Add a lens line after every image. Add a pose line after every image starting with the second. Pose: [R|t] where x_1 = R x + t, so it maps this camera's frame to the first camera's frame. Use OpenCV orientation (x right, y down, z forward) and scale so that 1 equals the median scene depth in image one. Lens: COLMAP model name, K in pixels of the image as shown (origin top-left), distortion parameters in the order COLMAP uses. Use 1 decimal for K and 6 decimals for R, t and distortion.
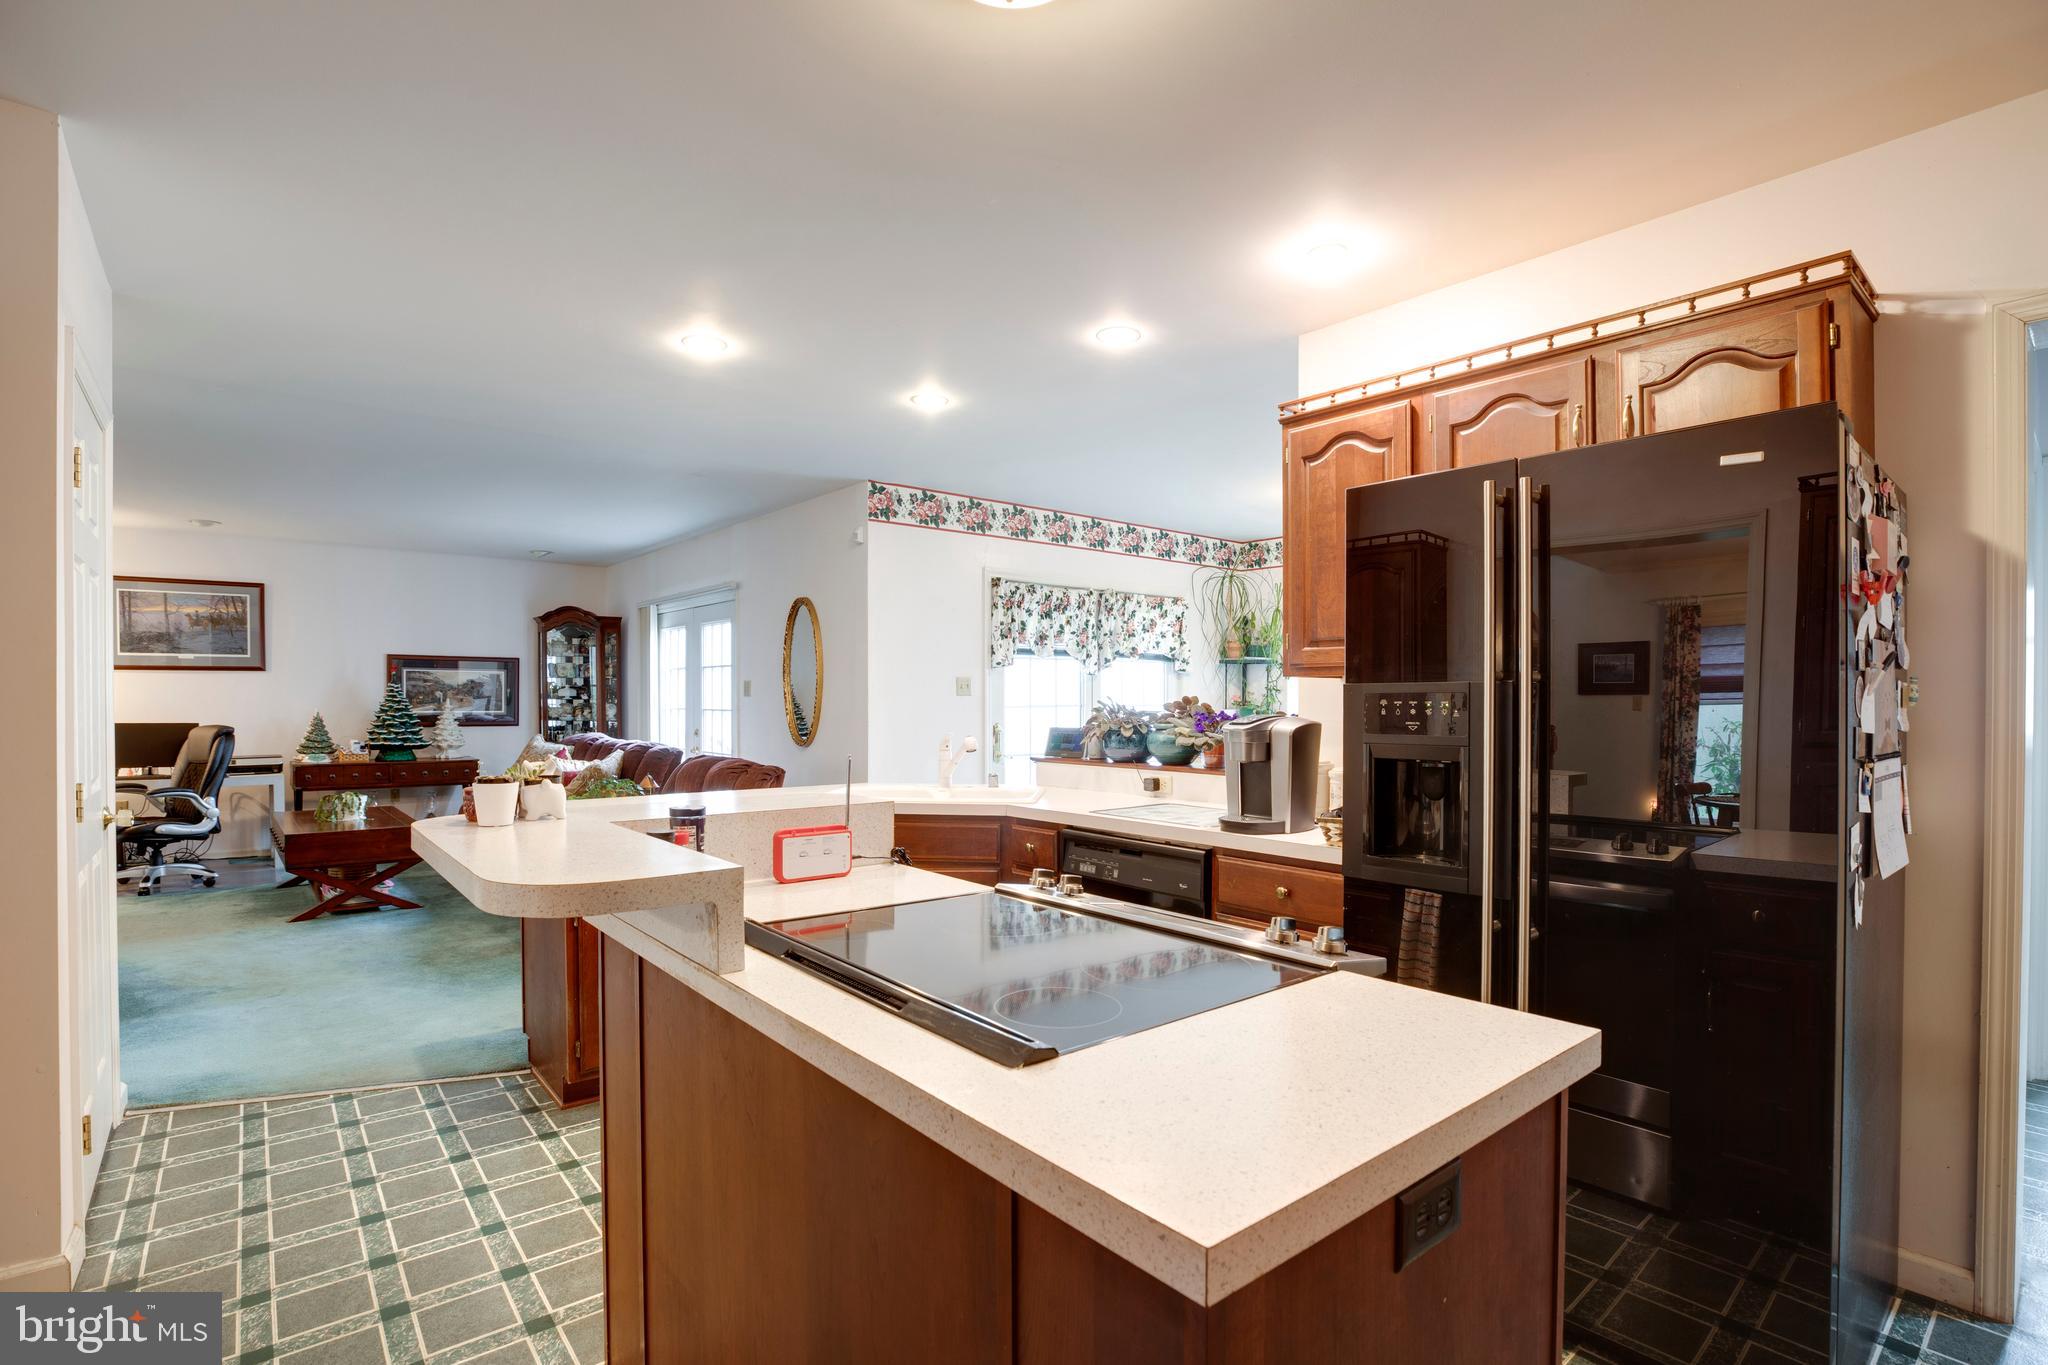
lens RADIAL K [[976.8, 0, 1035.5], [0, 976.8, 691.7], [0, 0, 1]] dist [-0.028532, 0.006615]
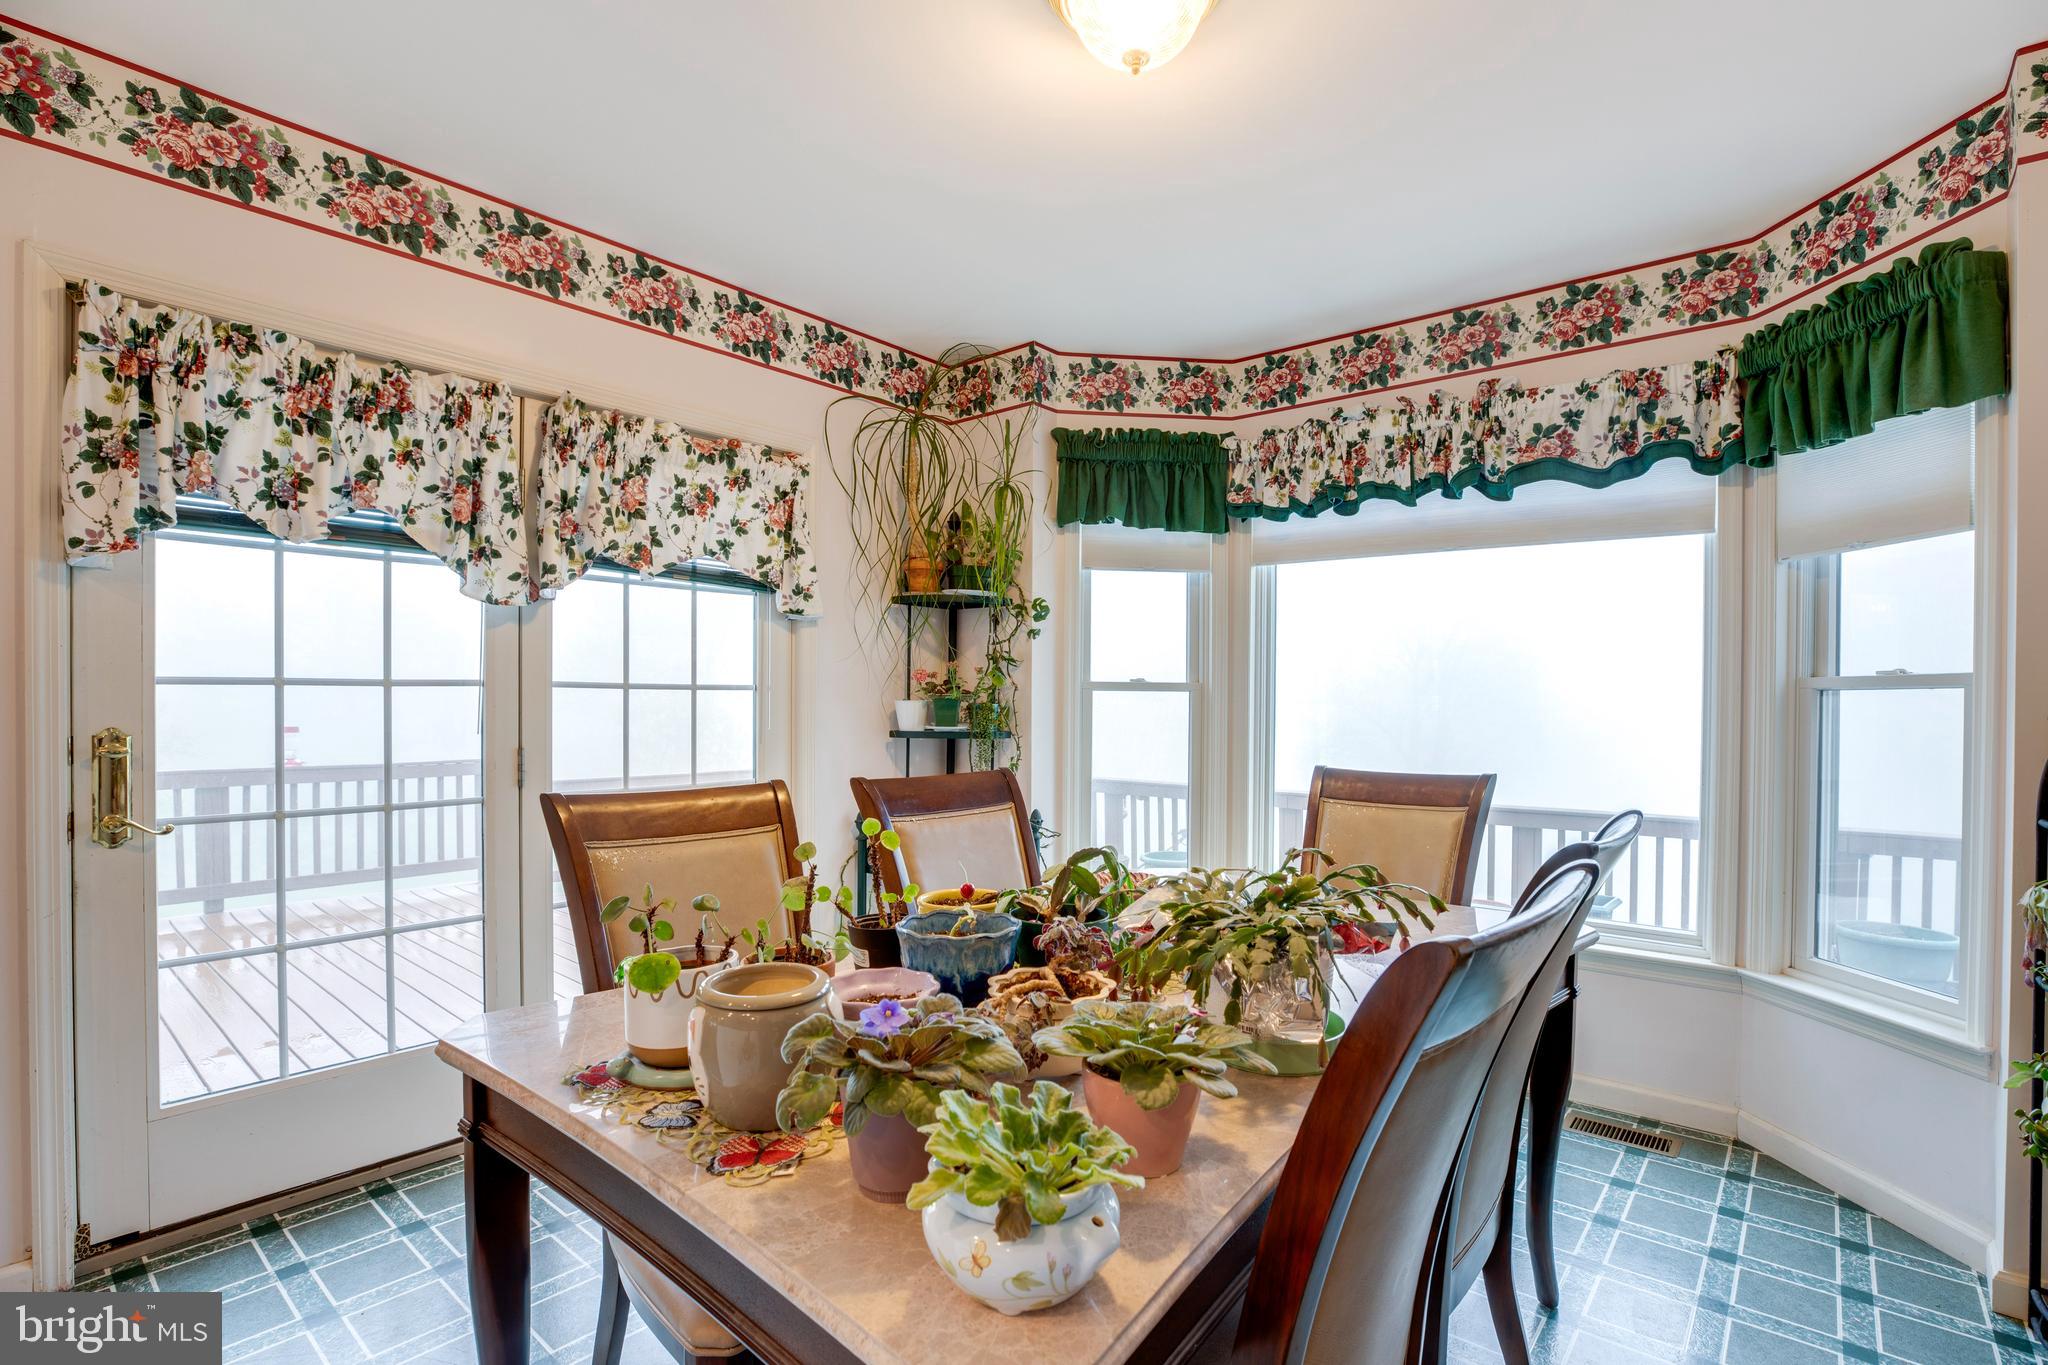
lens RADIAL K [[976.8, 0, 1033.7], [0, 976.8, 696.6], [0, 0, 1]] dist [-0.028532, 0.006615]
pose [[0.986346, -0.002571, 0.164667, 0.198945], [0.003777, 0.999968, -0.007010, 0.021980], [-0.164644, 0.007536, 0.986324, 0.581976]]
